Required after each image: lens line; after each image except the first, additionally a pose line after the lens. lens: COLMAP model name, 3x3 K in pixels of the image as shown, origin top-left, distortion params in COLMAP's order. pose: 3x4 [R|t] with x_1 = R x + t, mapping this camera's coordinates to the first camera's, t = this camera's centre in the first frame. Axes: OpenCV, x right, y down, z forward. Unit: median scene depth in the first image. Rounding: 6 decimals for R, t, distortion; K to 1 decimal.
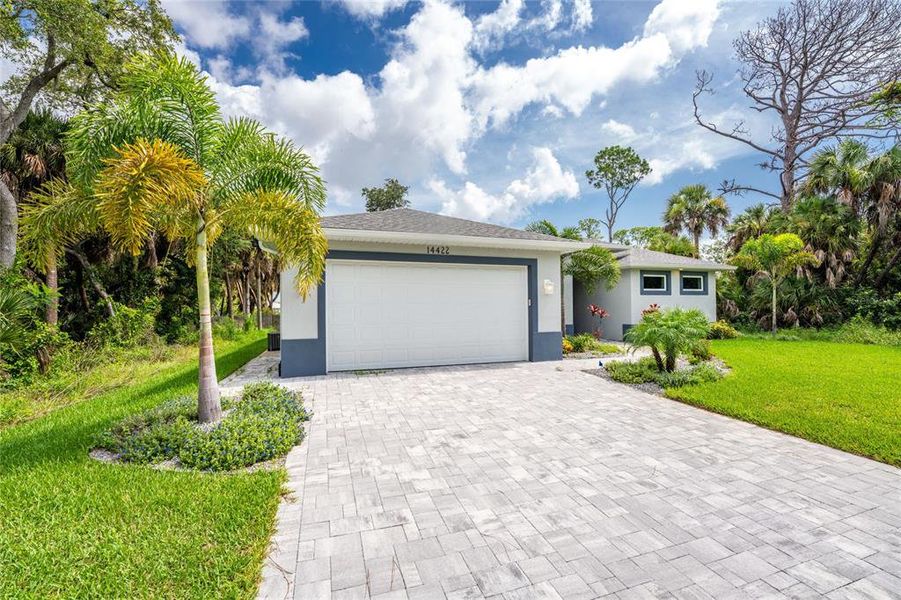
lens RADIAL K [[374.3, 0, 486.0], [0, 374.3, 312.3], [0, 0, 1]] dist [0.001058, 0.000640]
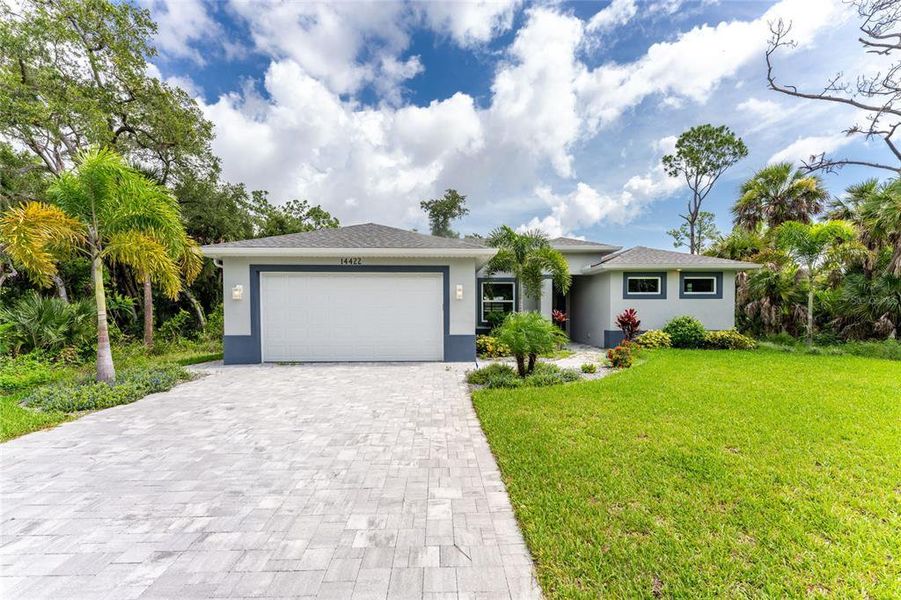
lens RADIAL K [[374.3, 0, 474.8], [0, 374.3, 330.2], [0, 0, 1]] dist [0.001058, 0.000640]
pose [[0.948915, 0.016067, -0.315123, 0.339546], [-0.007425, 0.999563, 0.028604, 0.005780], [0.315445, -0.024803, 0.948620, 0.010937]]
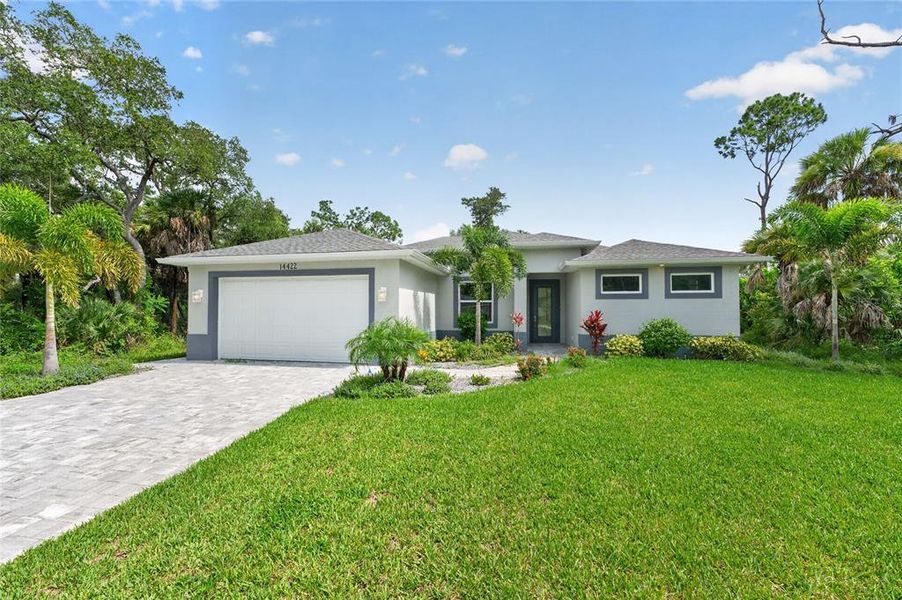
lens RADIAL K [[374.7, 0, 467.1], [0, 374.7, 309.4], [0, 0, 1]] dist [0.001058, 0.000640]
pose [[0.855651, 0.003988, -0.517538, 0.566642], [-0.013447, 0.999804, -0.014529, -0.008516], [0.517379, 0.019391, 0.855537, 0.148411]]
